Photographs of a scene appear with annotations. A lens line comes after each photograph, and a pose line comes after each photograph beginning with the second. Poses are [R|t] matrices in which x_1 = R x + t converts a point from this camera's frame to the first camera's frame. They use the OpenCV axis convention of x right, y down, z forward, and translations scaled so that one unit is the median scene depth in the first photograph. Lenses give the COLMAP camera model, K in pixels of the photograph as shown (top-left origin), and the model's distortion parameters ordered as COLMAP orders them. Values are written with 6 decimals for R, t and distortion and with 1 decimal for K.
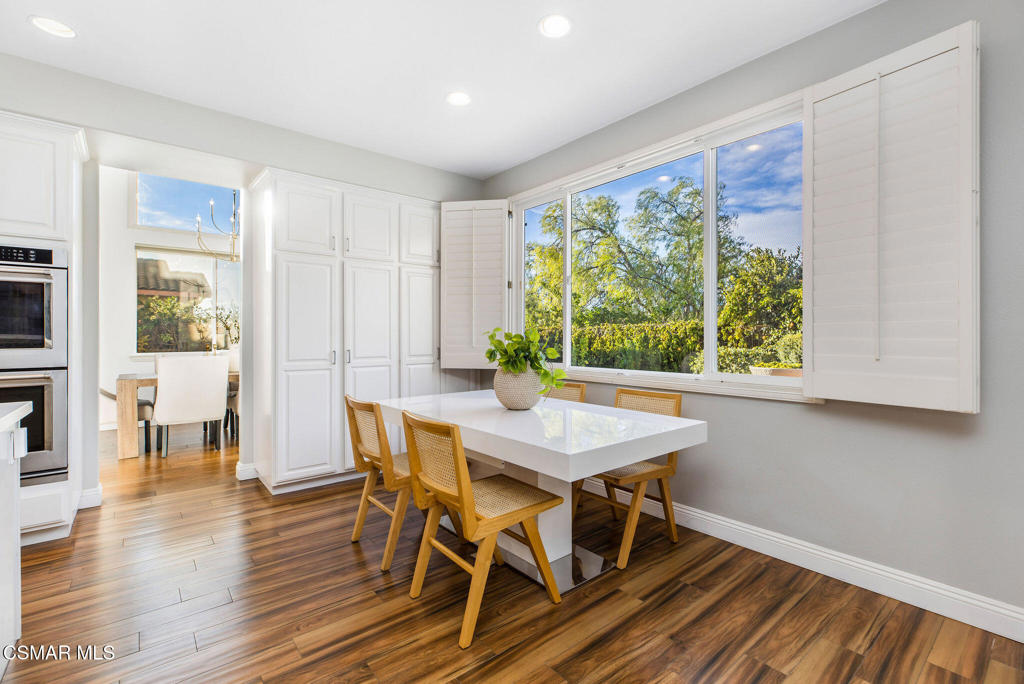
lens RADIAL K [[466.7, 0, 520.0], [0, 466.7, 336.8], [0, 0, 1]] dist [0.017383, -0.000315]
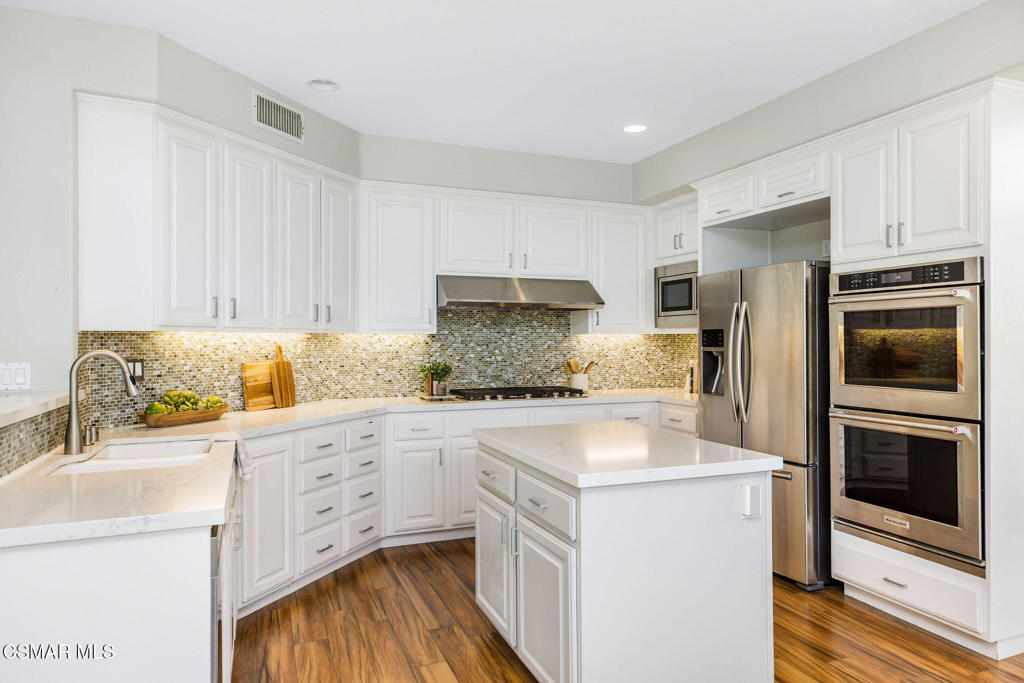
lens RADIAL K [[641.1, 0, 520.9], [0, 641.1, 341.8], [0, 0, 1]] dist [0.007180, -0.000314]
pose [[-0.312363, 0.006159, -0.949943, 0.190619], [-0.002594, 0.999970, 0.007337, -0.061969], [0.949959, 0.004756, -0.312337, 0.657557]]
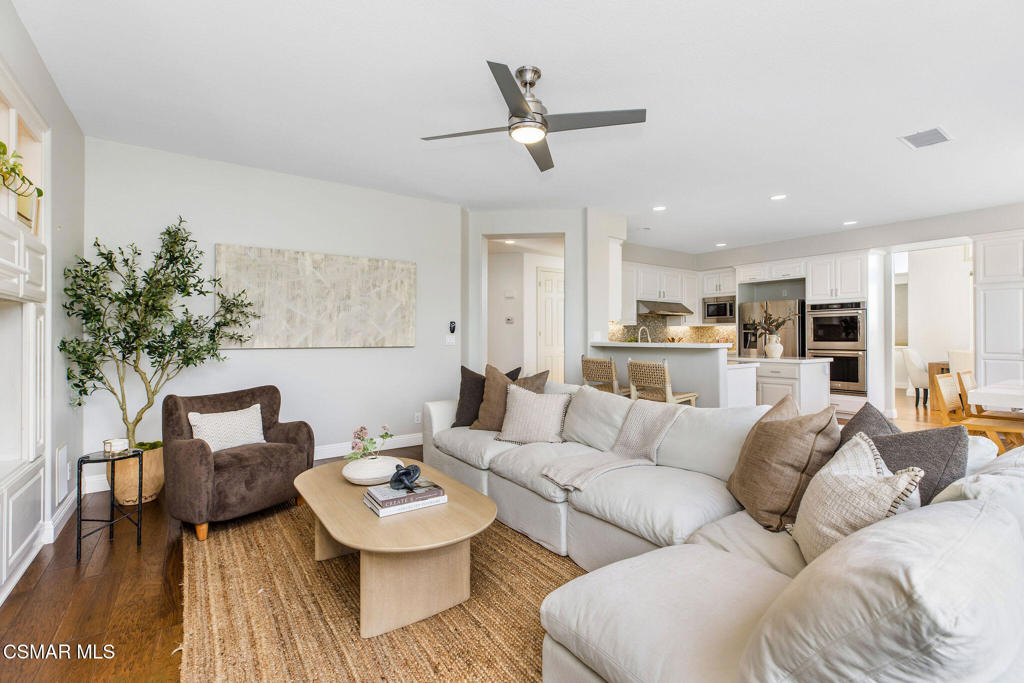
lens RADIAL K [[466.7, 0, 517.8], [0, 466.7, 333.6], [0, 0, 1]] dist [0.017383, -0.000315]
pose [[-0.060126, -0.003437, -0.998185, 1.563602], [-0.002399, 0.999992, -0.003299, -0.006896], [0.998188, 0.002197, -0.060134, -0.627440]]
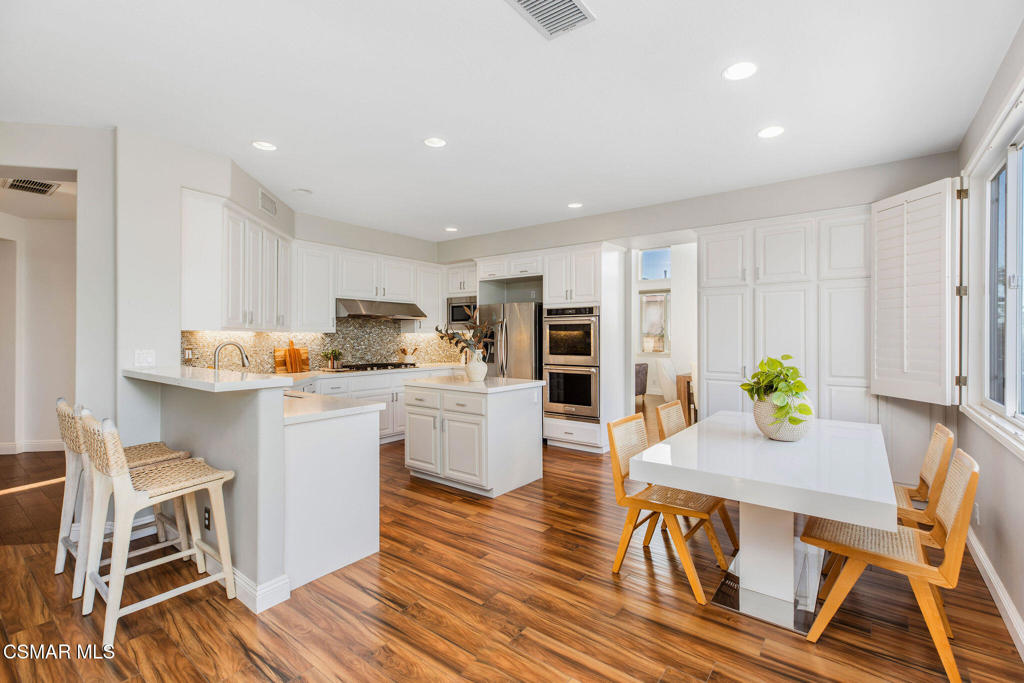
lens RADIAL K [[466.7, 0, 515.3], [0, 466.7, 341.0], [0, 0, 1]] dist [0.017383, -0.000315]
pose [[0.215537, 0.012788, -0.976412, 0.868775], [-0.004768, 0.999916, 0.012043, -0.061628], [0.976484, 0.002060, 0.215580, 0.256470]]
